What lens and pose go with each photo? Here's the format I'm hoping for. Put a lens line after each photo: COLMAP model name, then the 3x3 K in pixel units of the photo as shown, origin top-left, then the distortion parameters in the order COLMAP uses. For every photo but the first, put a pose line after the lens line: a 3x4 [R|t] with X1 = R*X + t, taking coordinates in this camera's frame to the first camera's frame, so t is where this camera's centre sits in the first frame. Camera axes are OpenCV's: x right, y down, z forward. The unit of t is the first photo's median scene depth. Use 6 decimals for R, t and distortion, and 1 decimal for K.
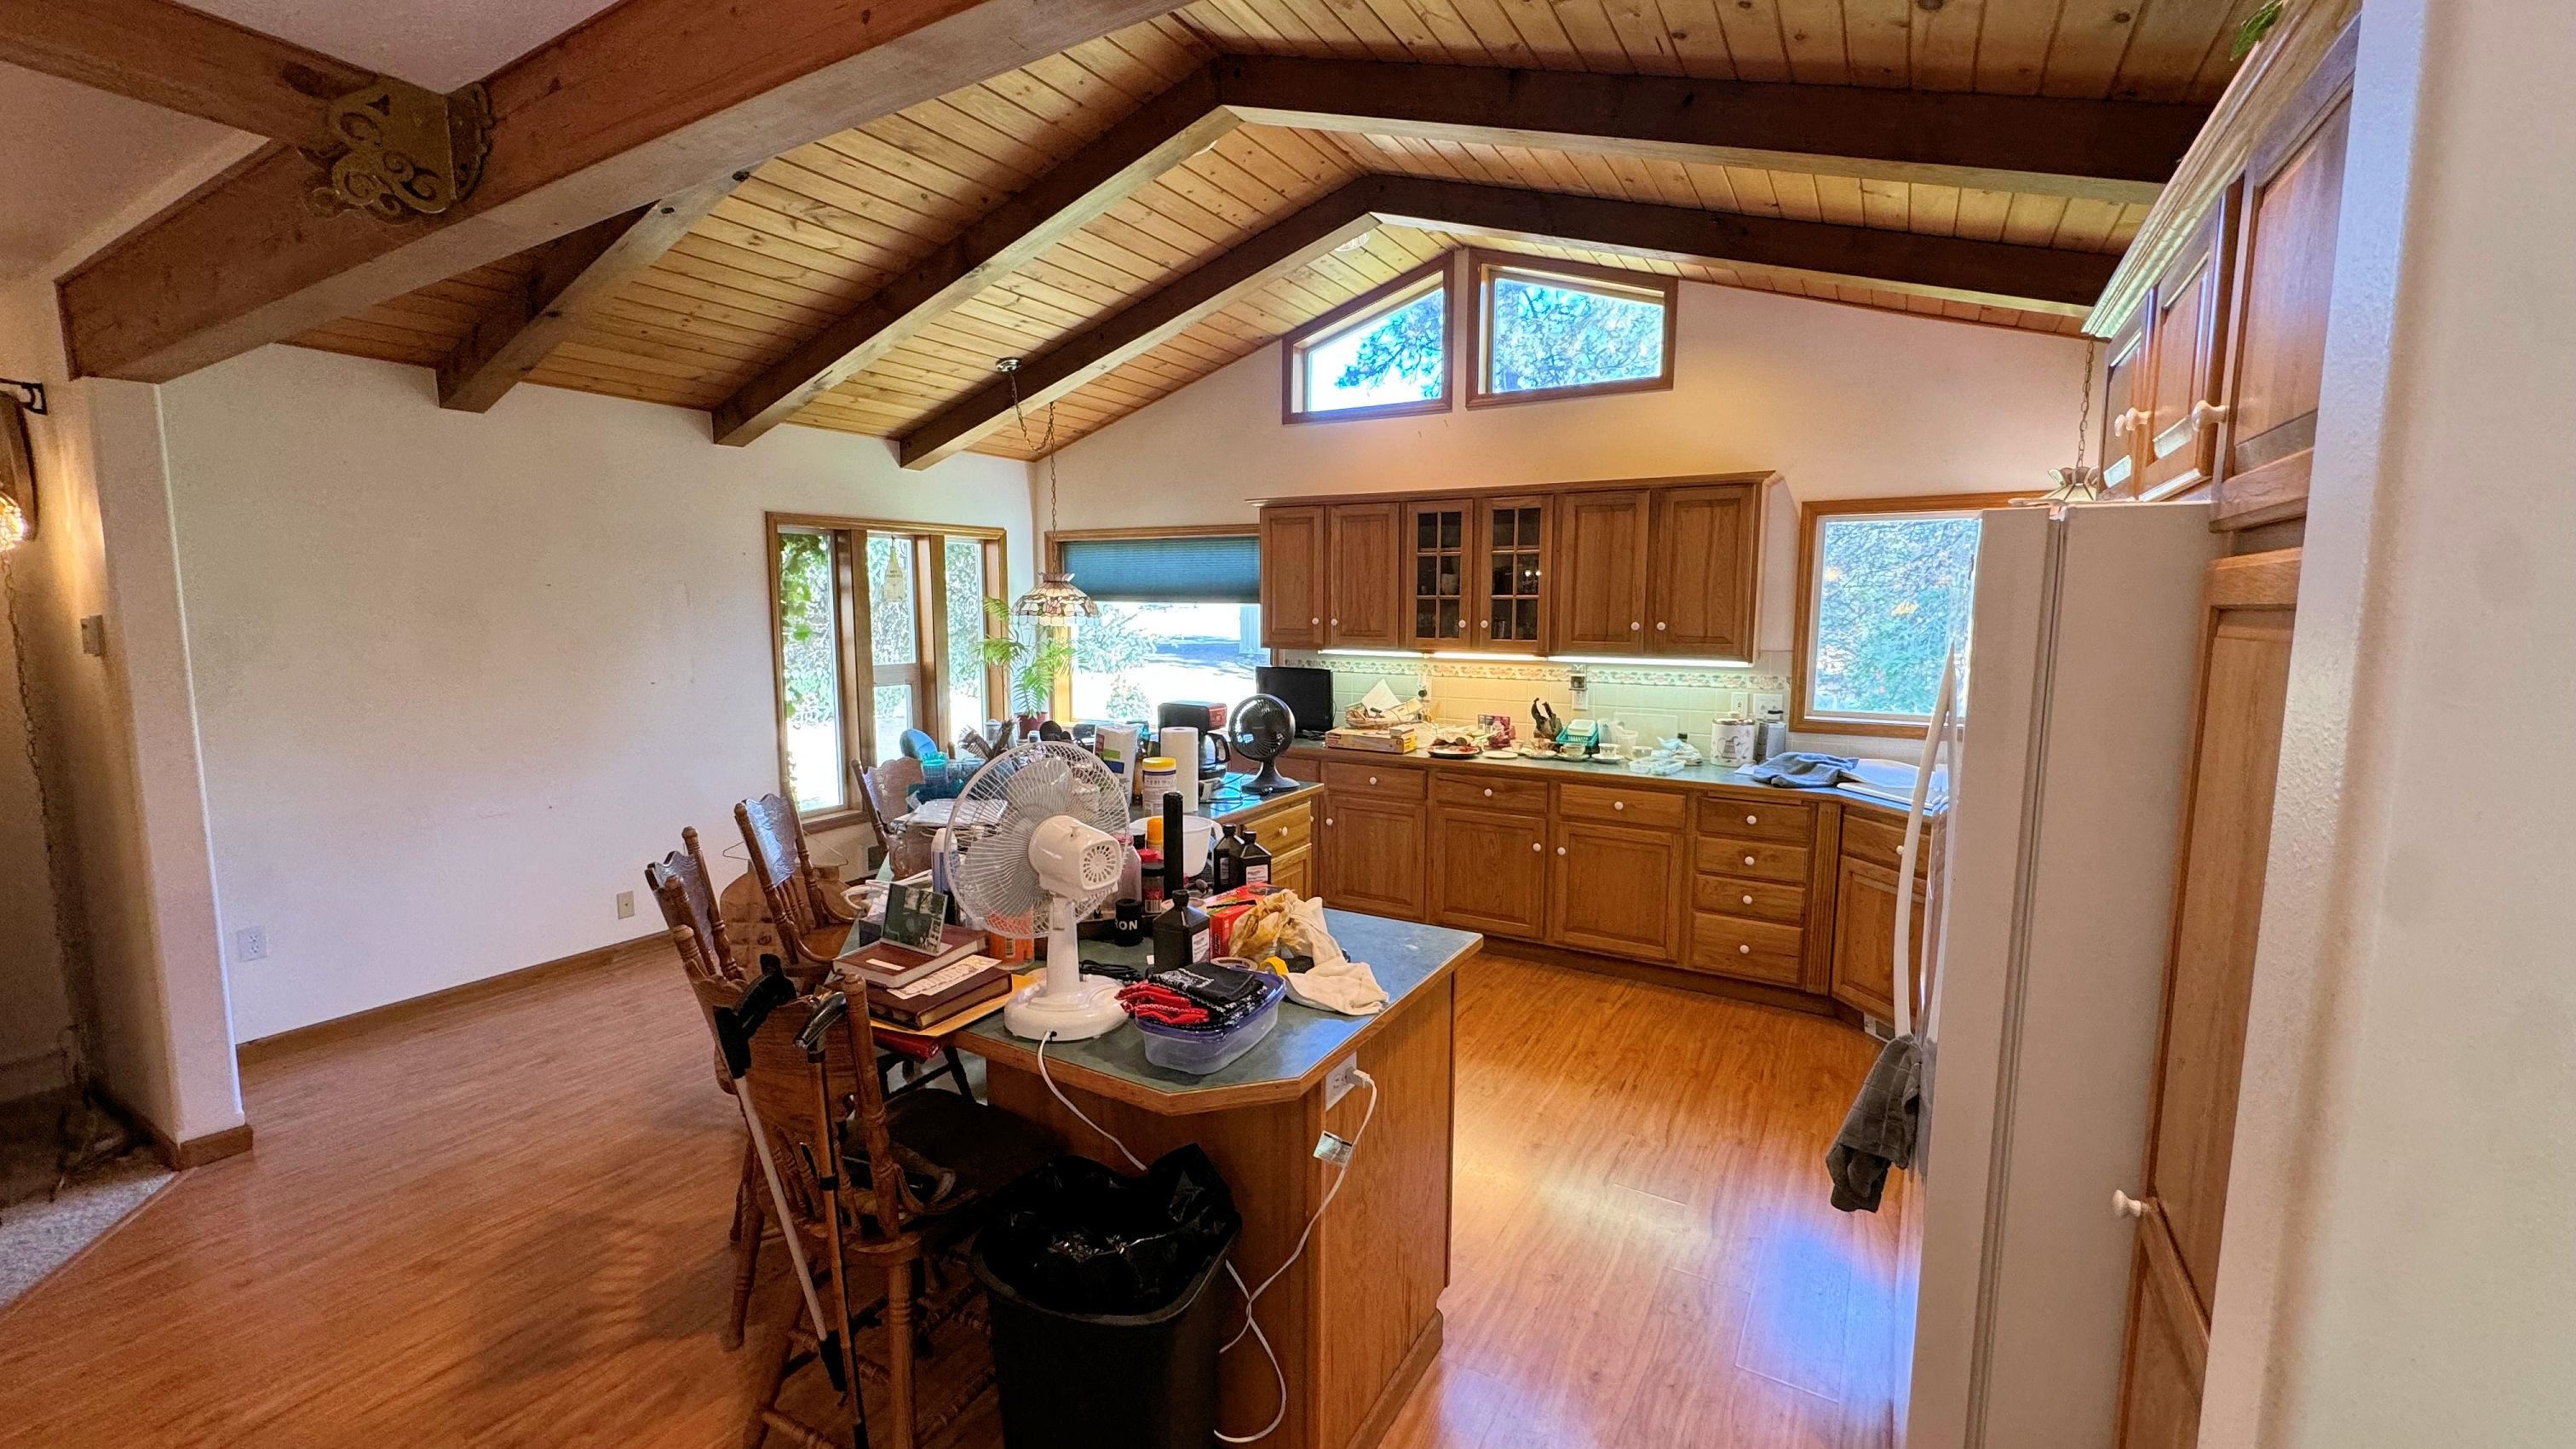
lens RADIAL K [[1043.0, 0, 1290.4], [0, 1043.0, 726.9], [0, 0, 1]] dist [-0.003867, -0.000315]
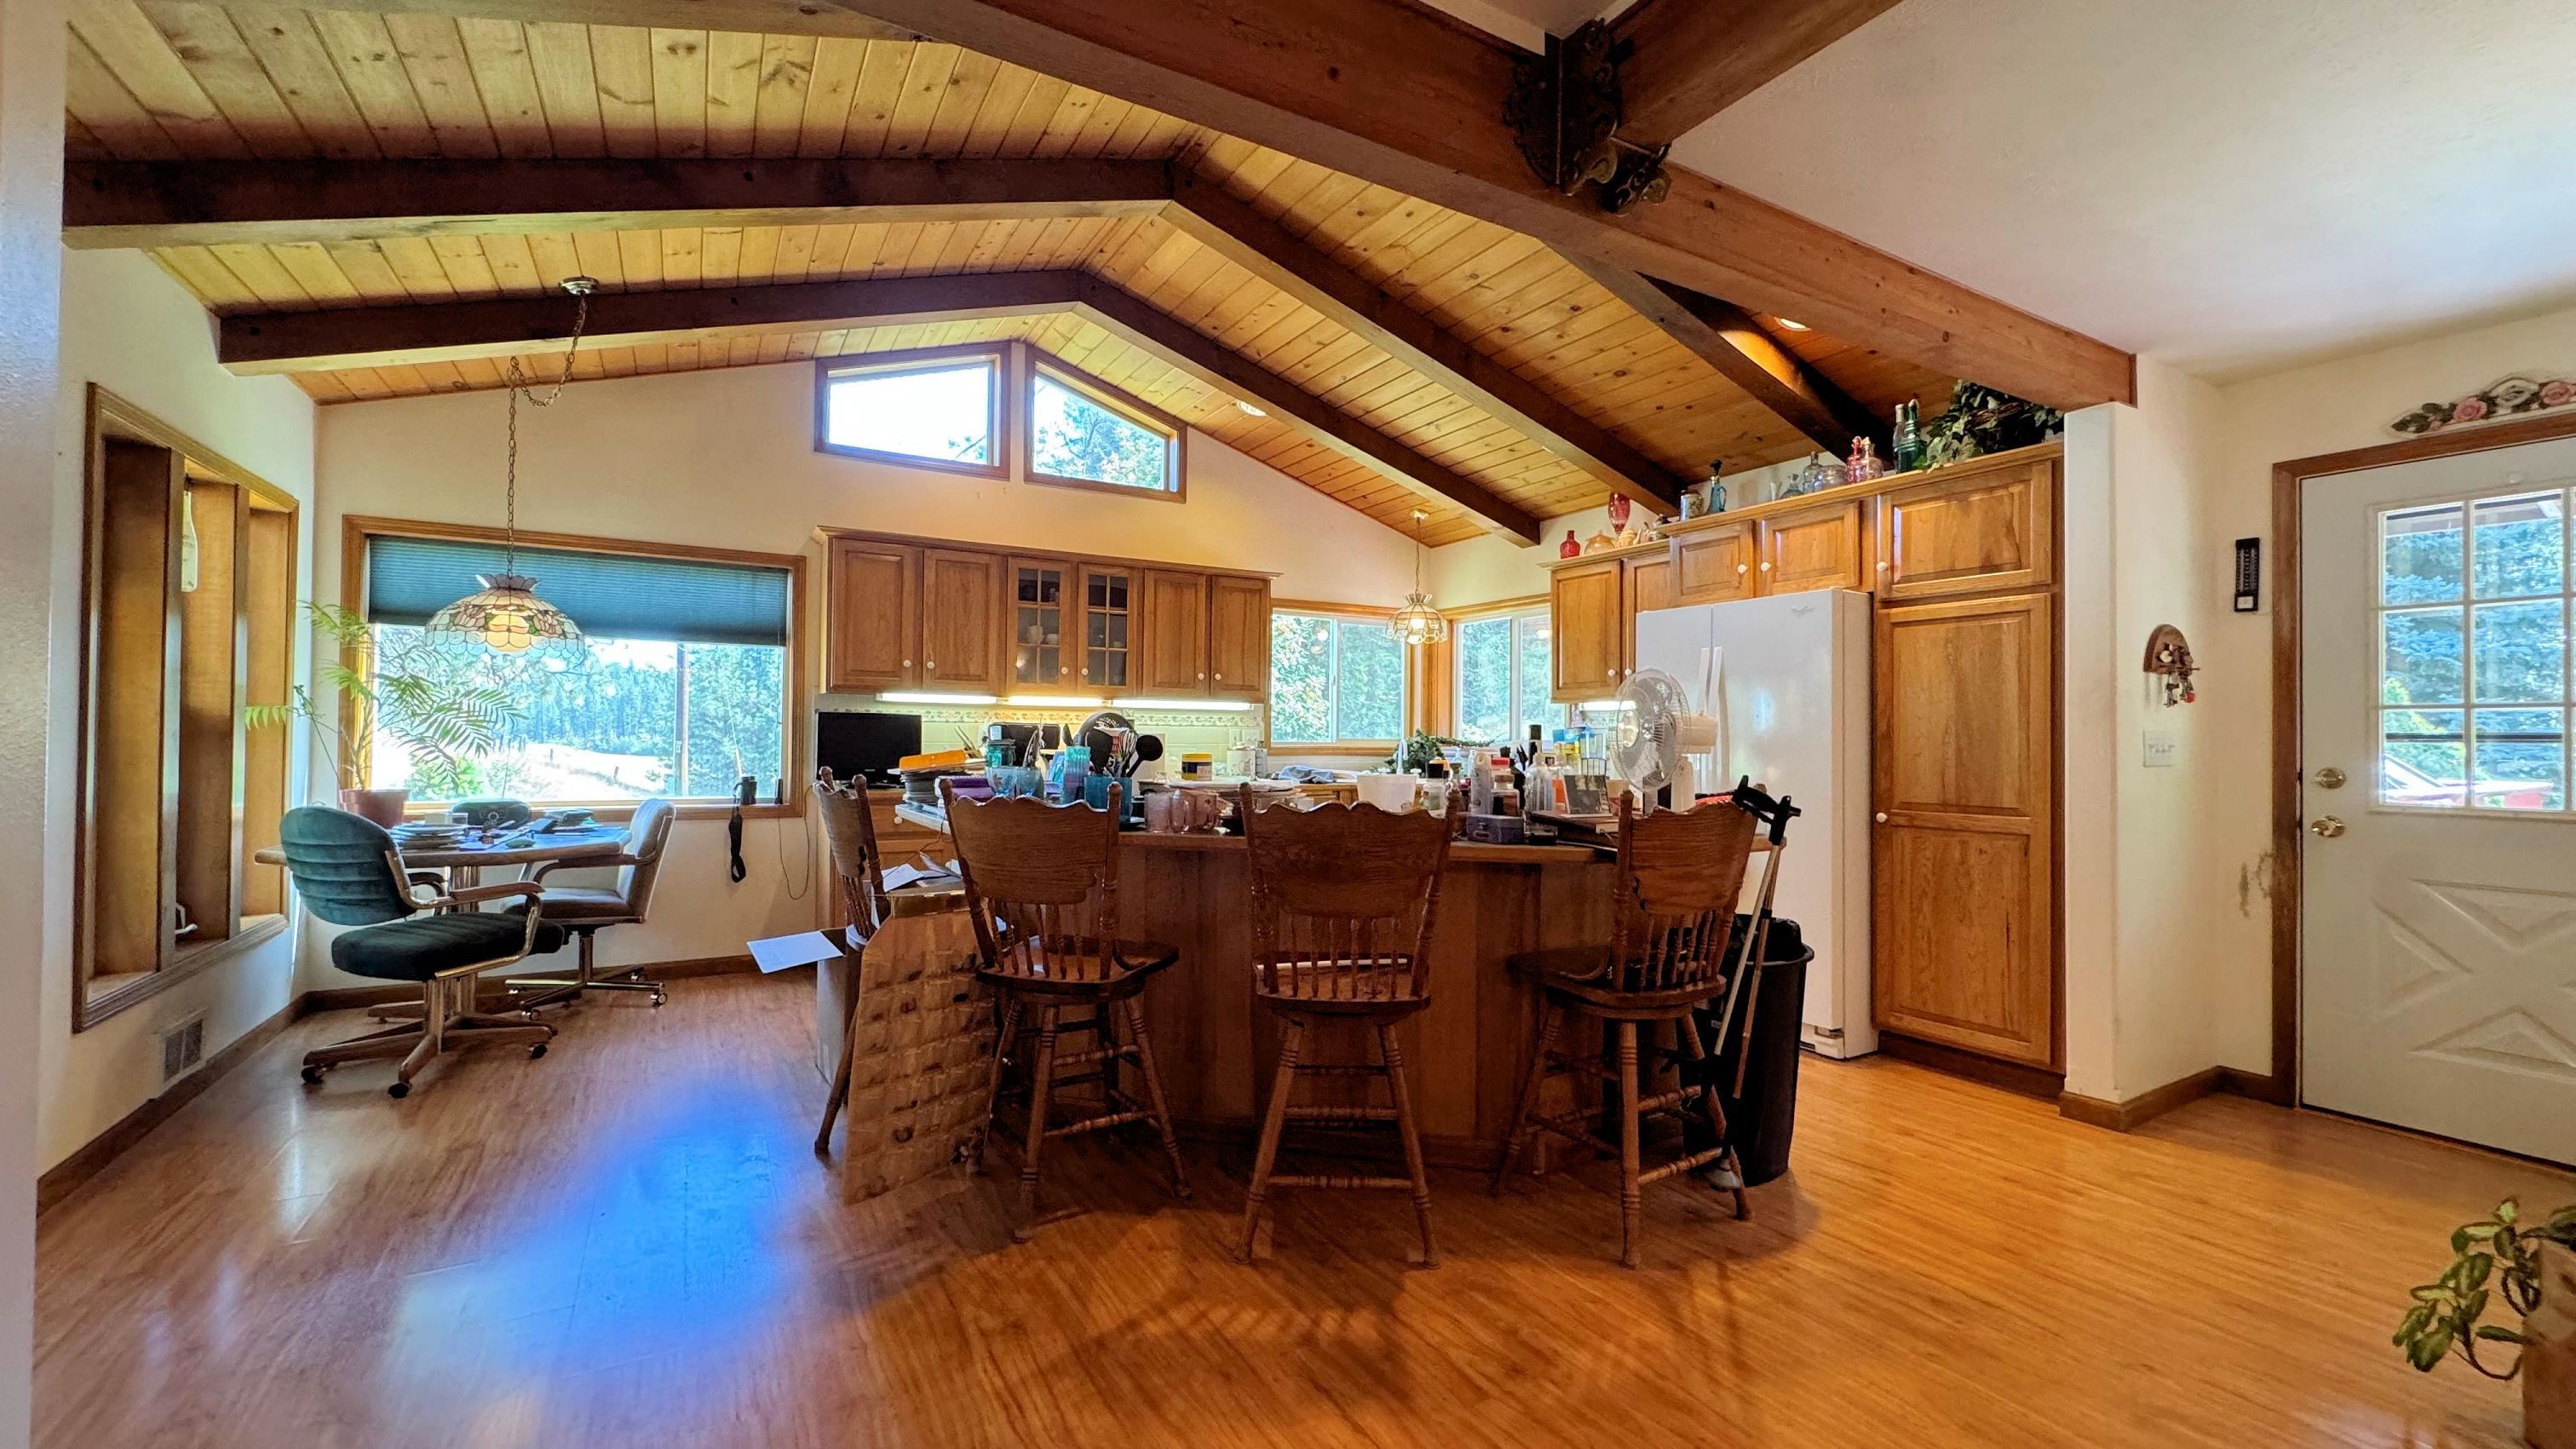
lens RADIAL K [[1043.0, 0, 1304.3], [0, 1043.0, 724.3], [0, 0, 1]] dist [-0.003867, -0.000315]
pose [[0.476238, 0.009307, 0.879267, -0.718673], [0.101064, 0.992738, -0.065248, 0.058032], [-0.873489, 0.119936, 0.471839, 0.270230]]
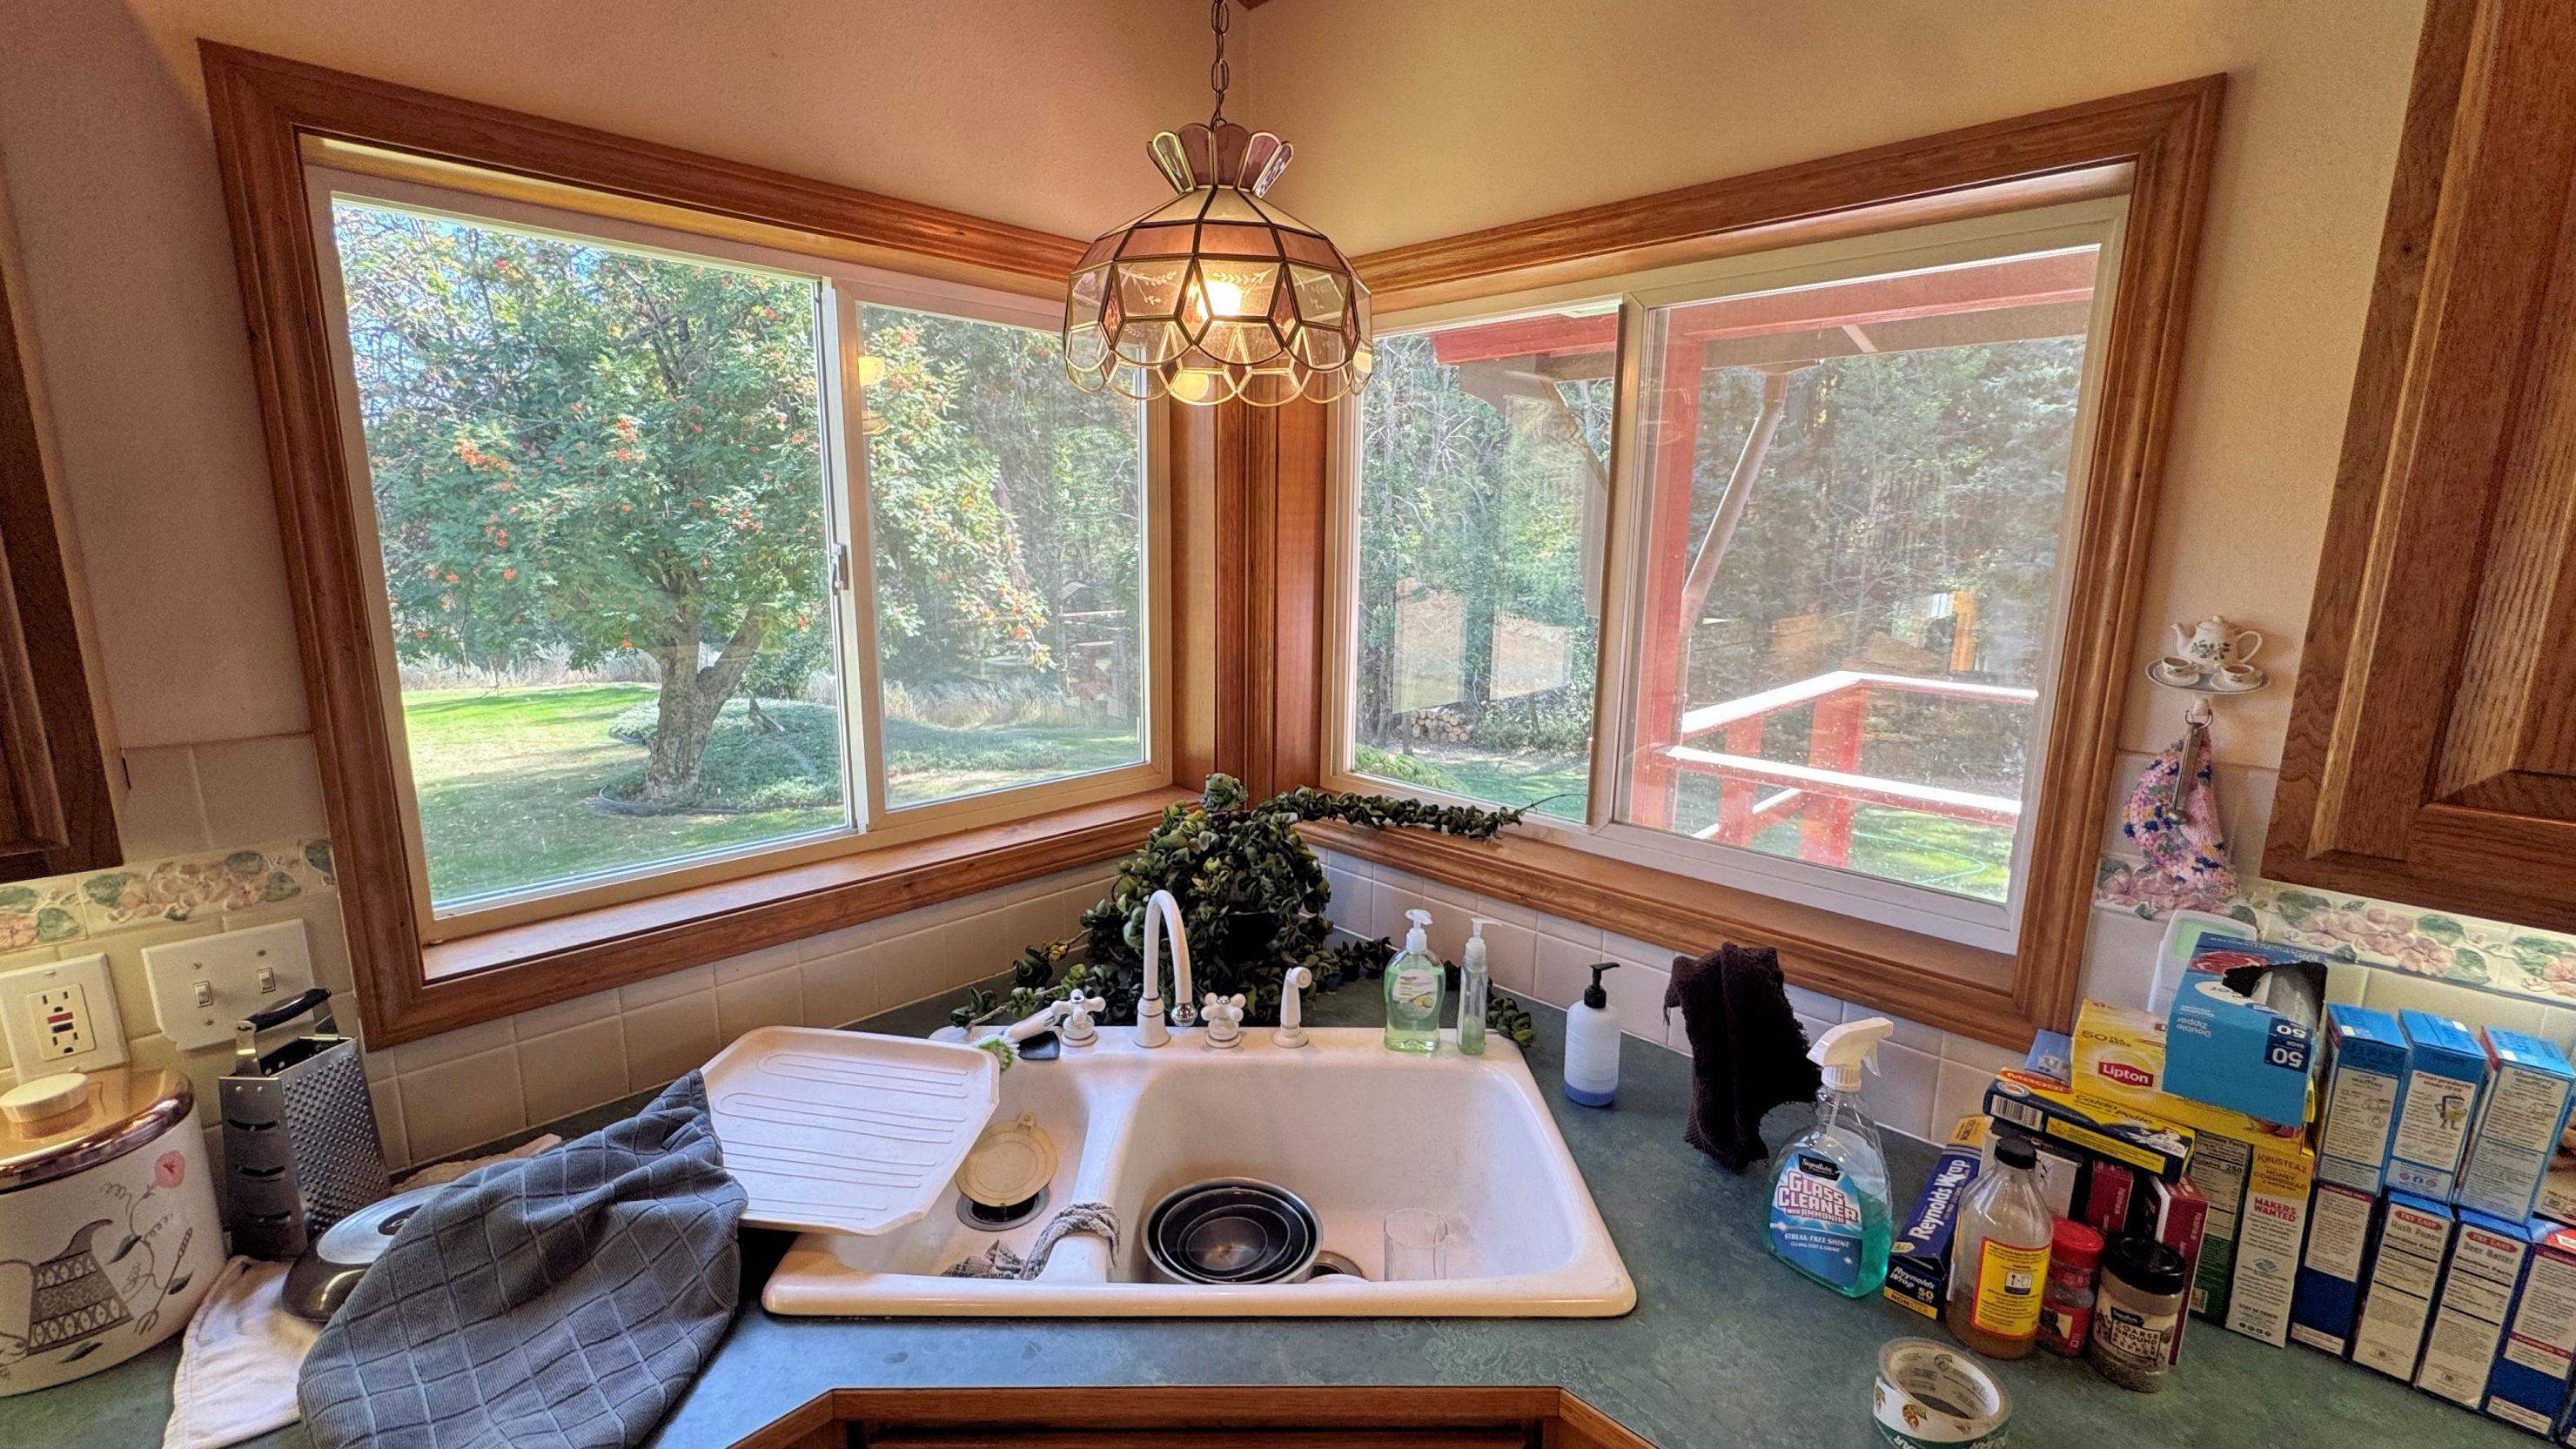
lens RADIAL K [[1043.0, 0, 1286.4], [0, 1043.0, 723.3], [0, 0, 1]] dist [-0.003867, -0.000315]
pose [[0.245958, -0.188838, 0.950708, 0.304493], [0.107146, 0.980124, 0.166961, -0.085211], [-0.963340, 0.060799, 0.261303, 0.701883]]
